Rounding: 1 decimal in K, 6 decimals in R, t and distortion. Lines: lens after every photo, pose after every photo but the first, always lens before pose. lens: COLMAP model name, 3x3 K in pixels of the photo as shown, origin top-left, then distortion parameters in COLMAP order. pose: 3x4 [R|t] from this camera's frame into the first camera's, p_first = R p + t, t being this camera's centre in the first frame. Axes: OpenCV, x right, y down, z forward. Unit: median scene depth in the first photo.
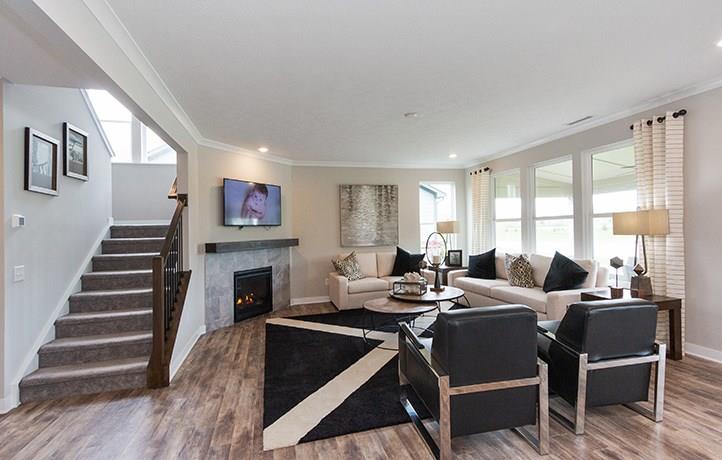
lens RADIAL K [[332.0, 0, 361.0], [0, 332.0, 230.0], [0, 0, 1]] dist [0.001315, -0.000097]
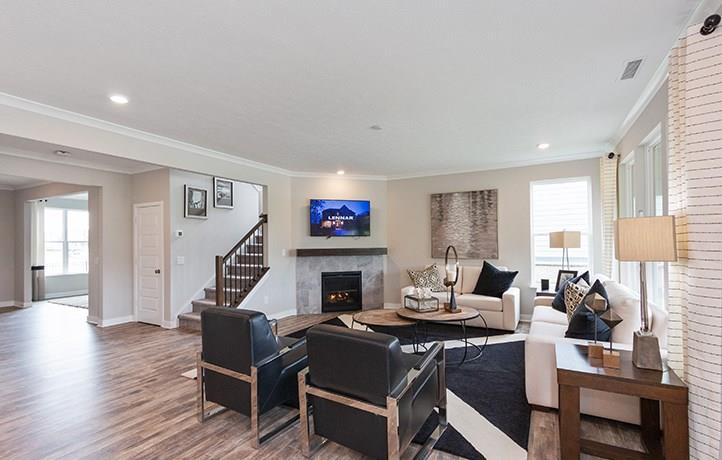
lens RADIAL K [[339.8, 0, 360.5], [0, 339.8, 244.2], [0, 0, 1]] dist [0.000914, -0.000035]
pose [[0.715776, 0.025060, -0.697880, 0.541643], [-0.011607, 0.999645, 0.023991, -0.012477], [0.698234, -0.009071, 0.715812, 0.150427]]
